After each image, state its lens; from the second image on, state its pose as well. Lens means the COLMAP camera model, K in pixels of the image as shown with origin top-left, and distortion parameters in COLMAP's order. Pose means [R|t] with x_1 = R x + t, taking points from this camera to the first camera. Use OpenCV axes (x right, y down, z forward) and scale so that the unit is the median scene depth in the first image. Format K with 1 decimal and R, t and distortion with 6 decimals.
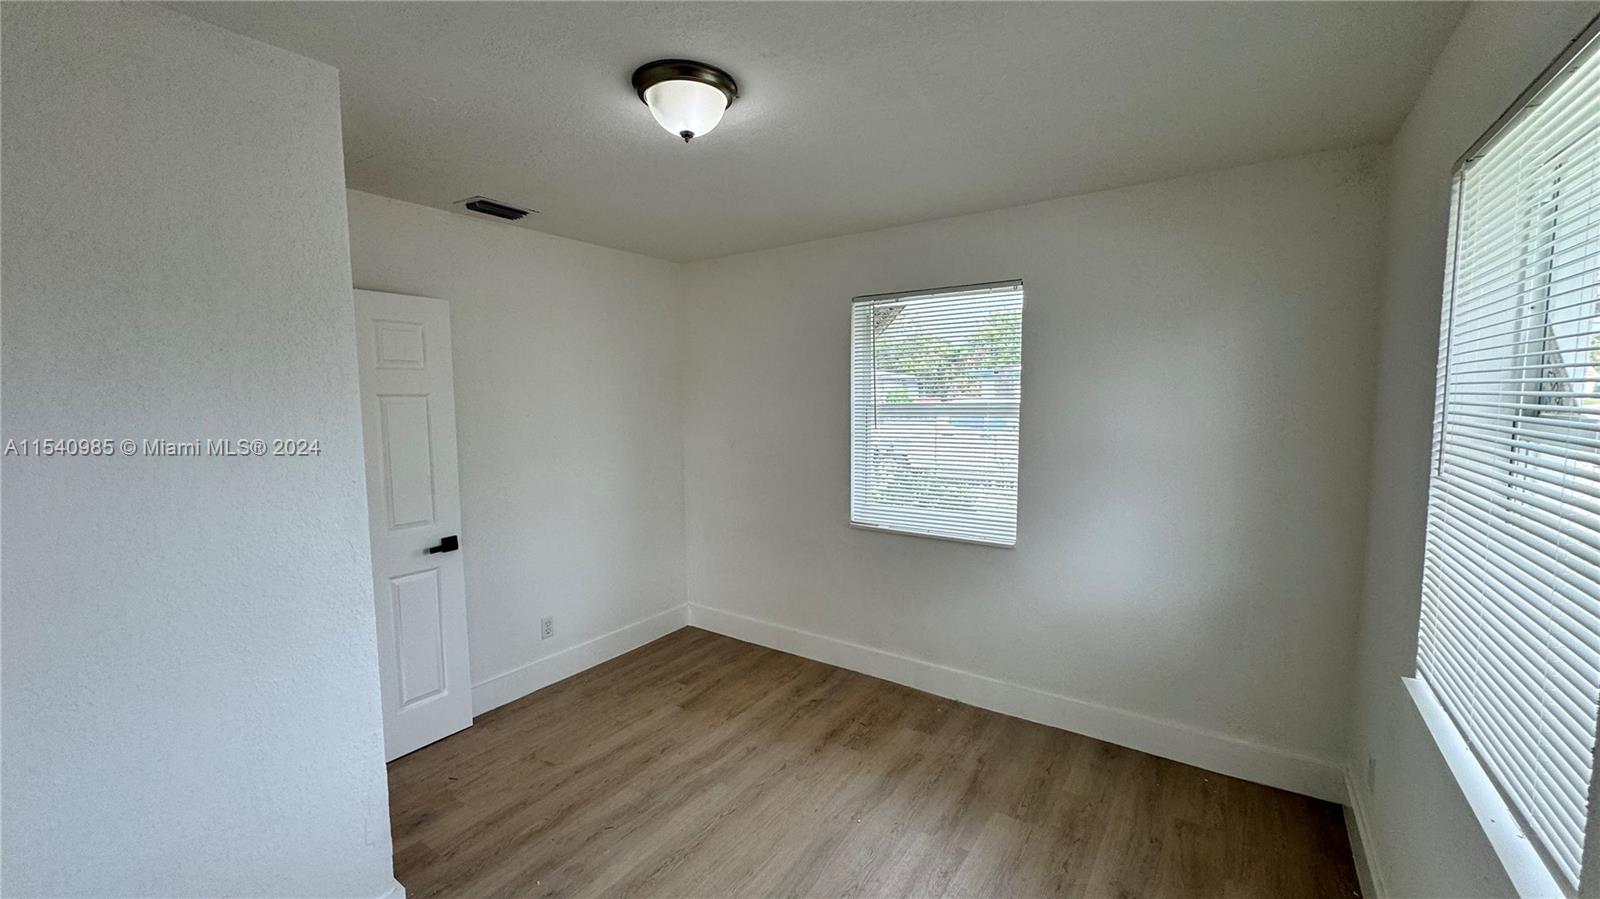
lens RADIAL K [[636.4, 0, 800.0], [0, 636.4, 449.5], [0, 0, 1]] dist [-0.002990, 0.000357]
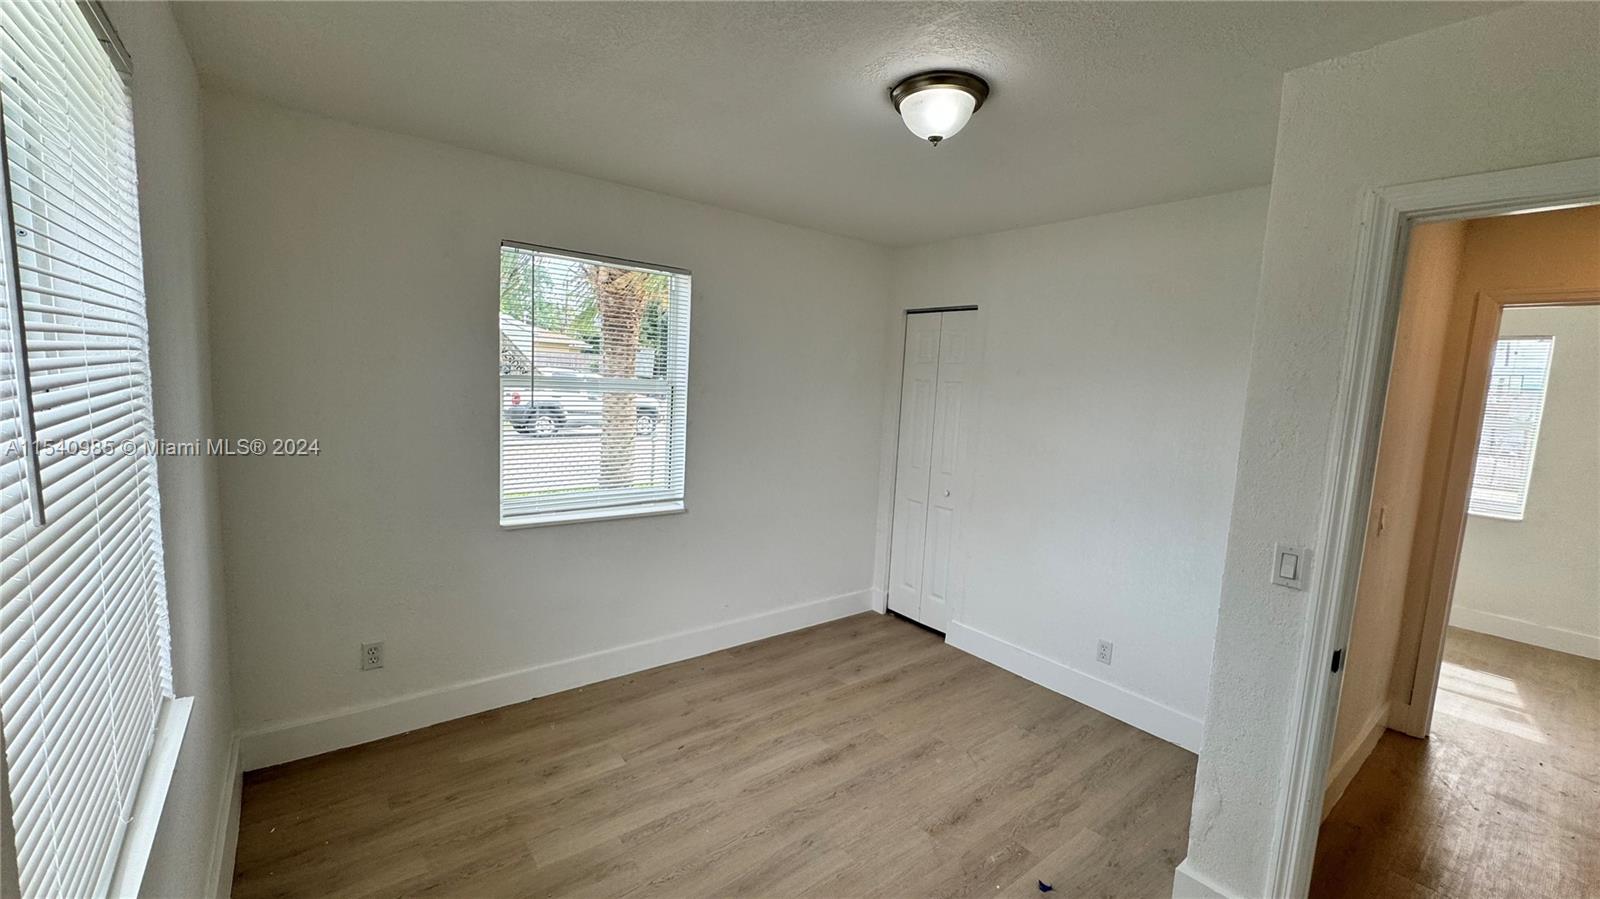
lens RADIAL K [[636.4, 0, 800.0], [0, 636.4, 449.5], [0, 0, 1]] dist [-0.002990, 0.000357]
pose [[-0.954192, -0.072692, 0.290232, -0.186065], [-0.016305, 0.981230, 0.192153, -0.114366], [-0.298752, 0.178618, -0.937466, 1.323117]]
